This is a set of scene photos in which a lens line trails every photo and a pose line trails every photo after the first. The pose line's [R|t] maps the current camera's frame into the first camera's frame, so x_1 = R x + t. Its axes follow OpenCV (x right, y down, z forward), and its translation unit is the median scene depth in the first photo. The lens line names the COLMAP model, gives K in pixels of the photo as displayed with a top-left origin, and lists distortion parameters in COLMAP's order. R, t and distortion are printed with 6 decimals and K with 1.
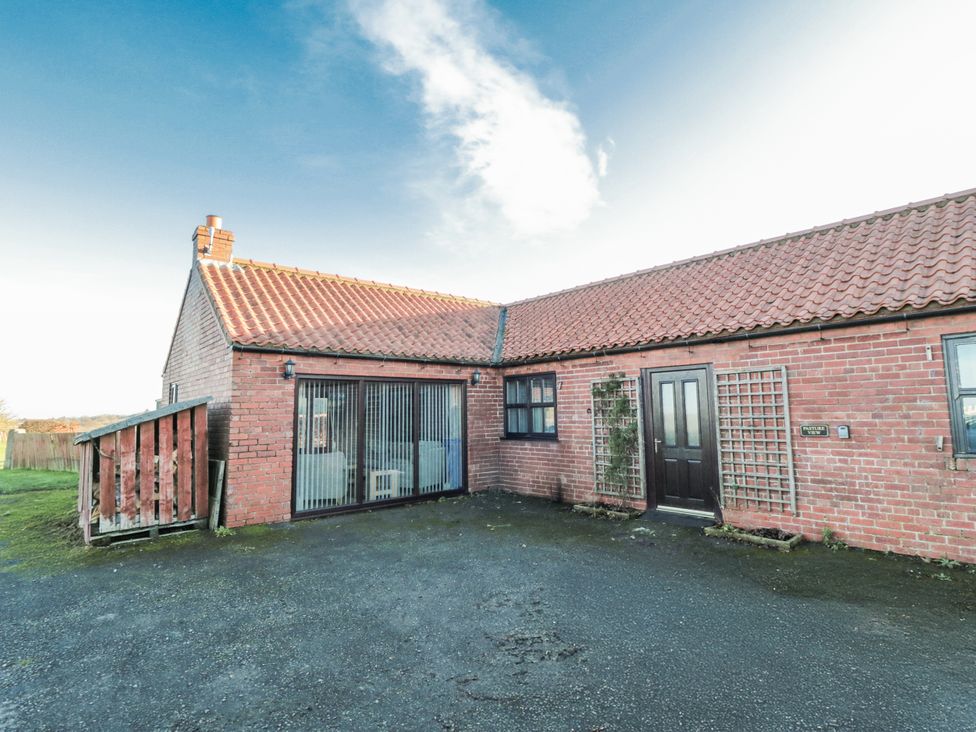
lens RADIAL K [[510.6, 0, 514.0], [0, 510.6, 365.0], [0, 0, 1]] dist [0.013180, -0.016053]
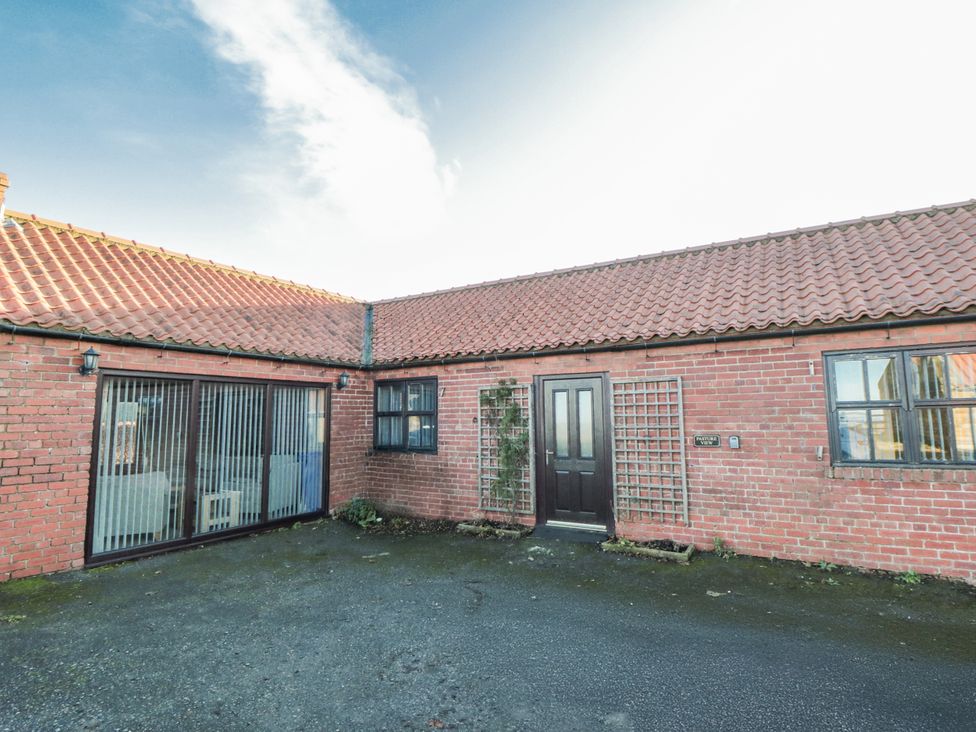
lens RADIAL K [[510.6, 0, 514.0], [0, 510.6, 365.0], [0, 0, 1]] dist [0.013180, -0.016053]
pose [[0.956595, 0.036395, 0.289138, -0.066879], [-0.031743, 0.999280, -0.020765, 0.009068], [-0.289686, 0.010685, 0.957062, 0.116483]]
